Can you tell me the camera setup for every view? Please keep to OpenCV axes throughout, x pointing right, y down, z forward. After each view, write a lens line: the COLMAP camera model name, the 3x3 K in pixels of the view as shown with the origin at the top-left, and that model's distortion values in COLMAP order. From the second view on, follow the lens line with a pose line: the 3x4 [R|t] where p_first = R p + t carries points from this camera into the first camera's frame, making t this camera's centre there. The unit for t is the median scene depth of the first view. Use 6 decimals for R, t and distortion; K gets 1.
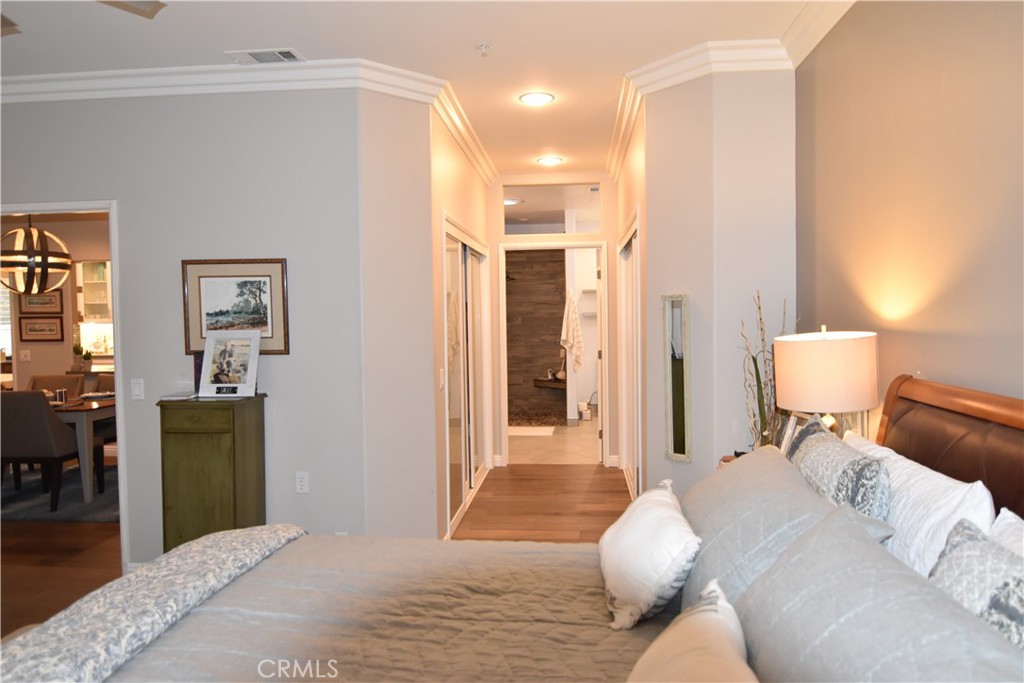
lens RADIAL K [[684.8, 0, 517.1], [0, 684.8, 339.8], [0, 0, 1]] dist [0.007461, -0.022631]
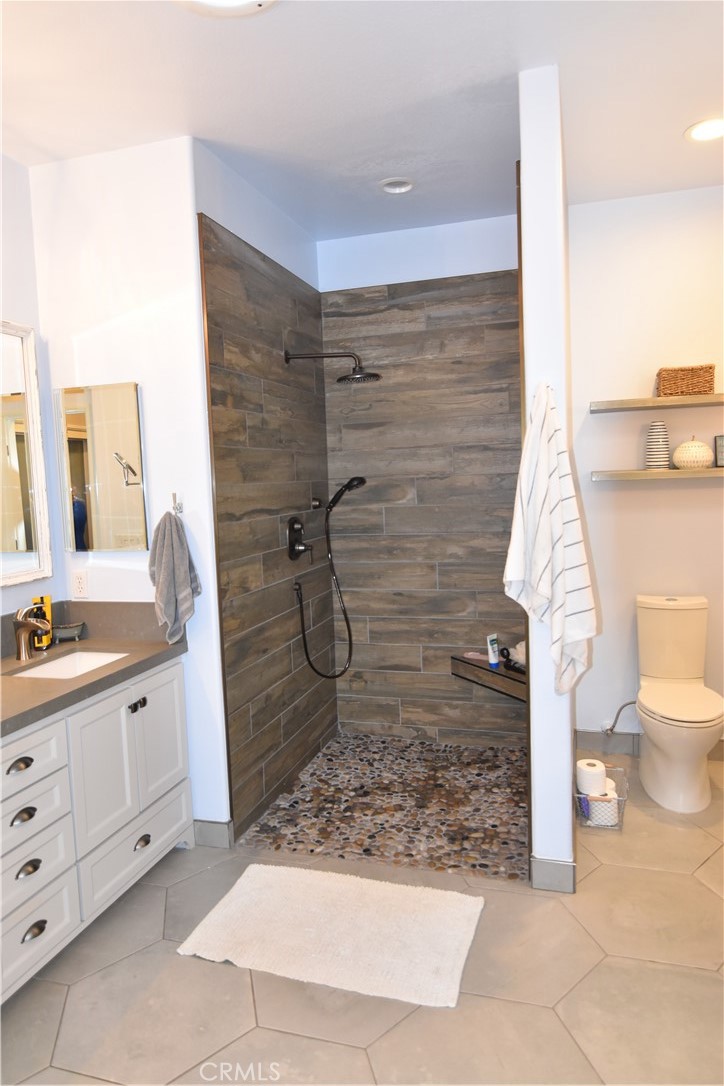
lens RADIAL K [[726.3, 0, 362.6], [0, 726.3, 539.4], [0, 0, 1]] dist [0.007461, -0.022631]
pose [[0.978879, -0.007082, -0.204320, 0.152982], [0.020615, 0.997725, 0.064181, -0.081633], [0.203401, -0.067038, 0.976798, 1.618698]]
